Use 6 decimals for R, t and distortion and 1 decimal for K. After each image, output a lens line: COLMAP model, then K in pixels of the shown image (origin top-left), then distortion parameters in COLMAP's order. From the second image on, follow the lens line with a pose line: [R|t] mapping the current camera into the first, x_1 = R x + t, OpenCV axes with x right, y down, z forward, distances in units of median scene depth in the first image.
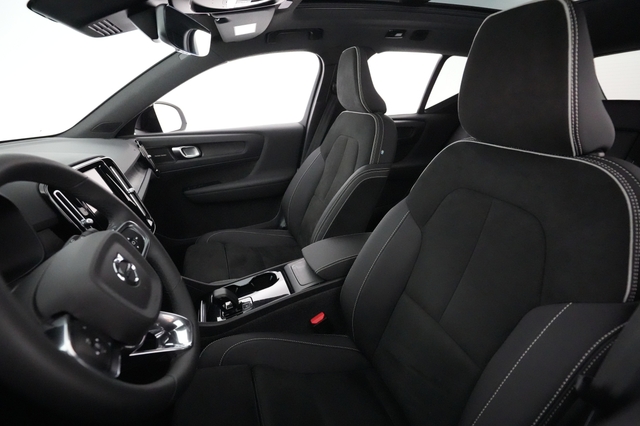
lens RADIAL K [[317.1, 0, 318.6], [0, 317.1, 211.9], [0, 0, 1]] dist [-0.000230, -0.000036]
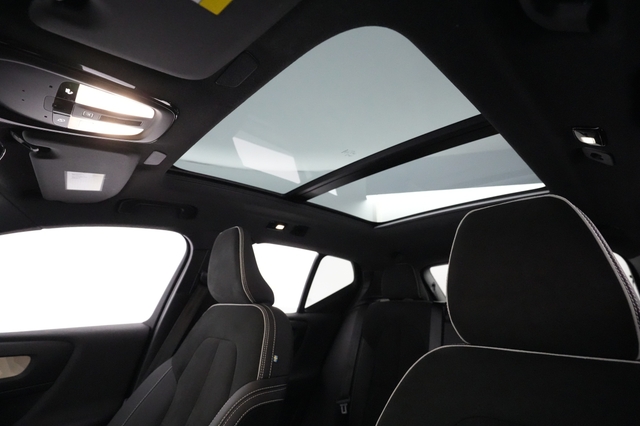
lens RADIAL K [[301.9, 0, 318.2], [0, 301.9, 214.4], [0, 0, 1]] dist [0.001059, 0.000127]
pose [[0.905953, 0.138067, 0.400234, -0.015086], [0.134656, 0.802282, -0.581560, -0.042001], [-0.401395, 0.580759, 0.708238, 0.289670]]
